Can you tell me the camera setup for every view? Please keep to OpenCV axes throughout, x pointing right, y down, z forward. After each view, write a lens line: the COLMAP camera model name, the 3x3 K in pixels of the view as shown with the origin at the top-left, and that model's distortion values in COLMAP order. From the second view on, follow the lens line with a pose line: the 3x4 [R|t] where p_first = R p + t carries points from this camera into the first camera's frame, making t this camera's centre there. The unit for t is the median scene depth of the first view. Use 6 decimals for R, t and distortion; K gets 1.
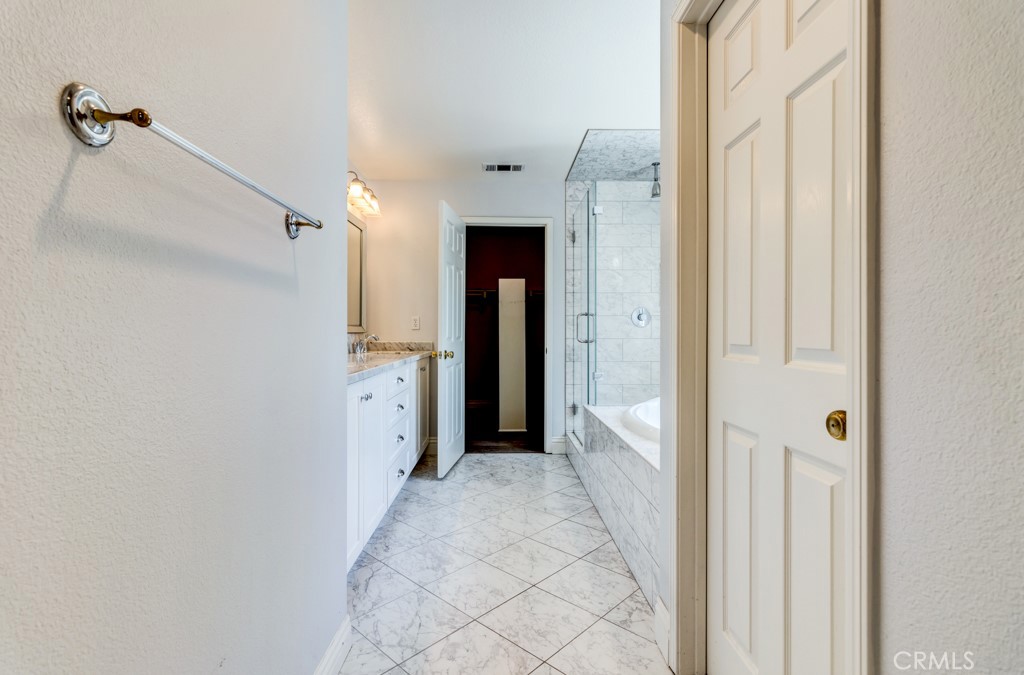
lens RADIAL K [[471.7, 0, 507.6], [0, 471.7, 332.5], [0, 0, 1]] dist [0.002080, 0.000269]
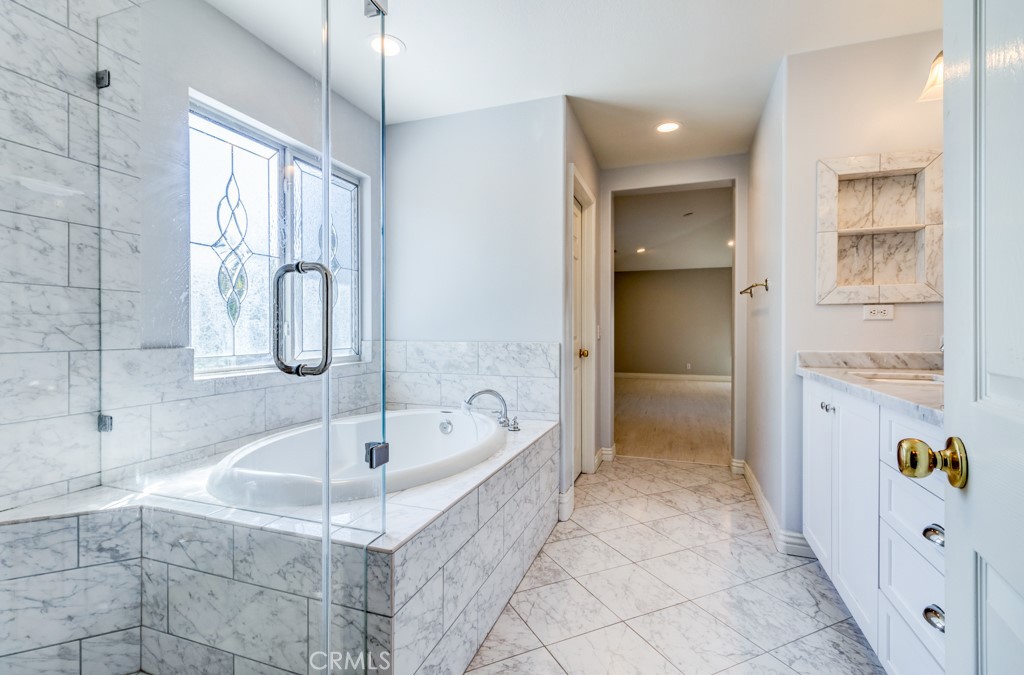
lens RADIAL K [[471.7, 0, 507.6], [0, 471.7, 332.5], [0, 0, 1]] dist [0.002080, 0.000269]
pose [[-0.933306, -0.001139, 0.359080, -0.058125], [0.001372, 0.999976, 0.006738, -0.007226], [-0.359079, 0.006781, -0.933283, 1.940623]]
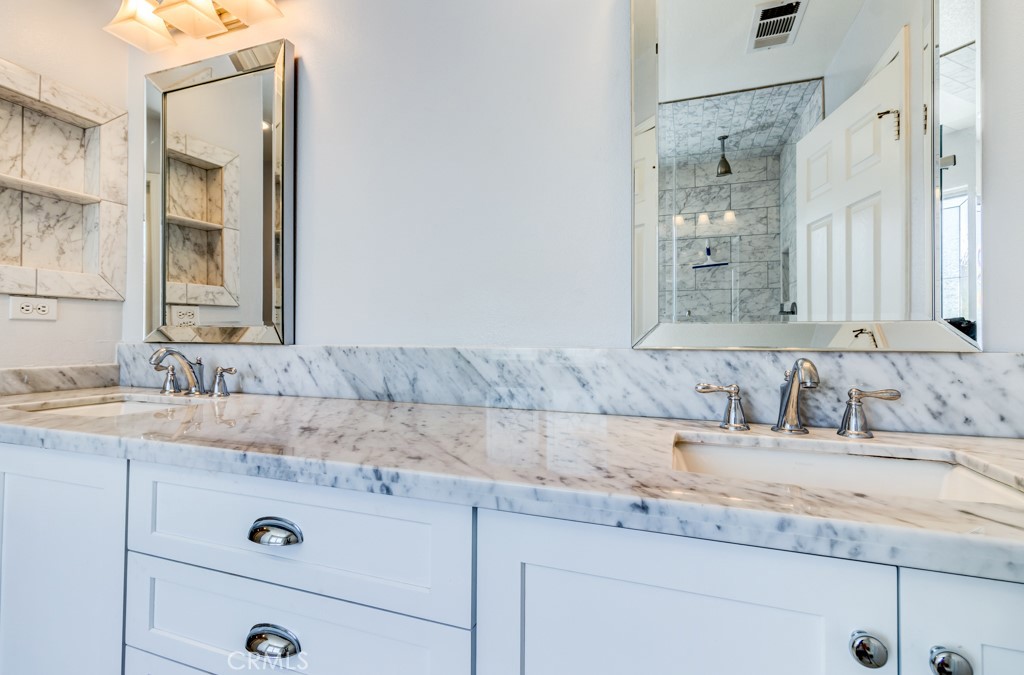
lens RADIAL K [[471.7, 0, 507.6], [0, 471.7, 332.5], [0, 0, 1]] dist [0.002080, 0.000269]
pose [[-0.356939, -0.012958, -0.934038, -0.044978], [-0.008414, 0.999908, -0.010657, -0.006939], [0.934090, 0.004055, -0.357015, 1.577349]]
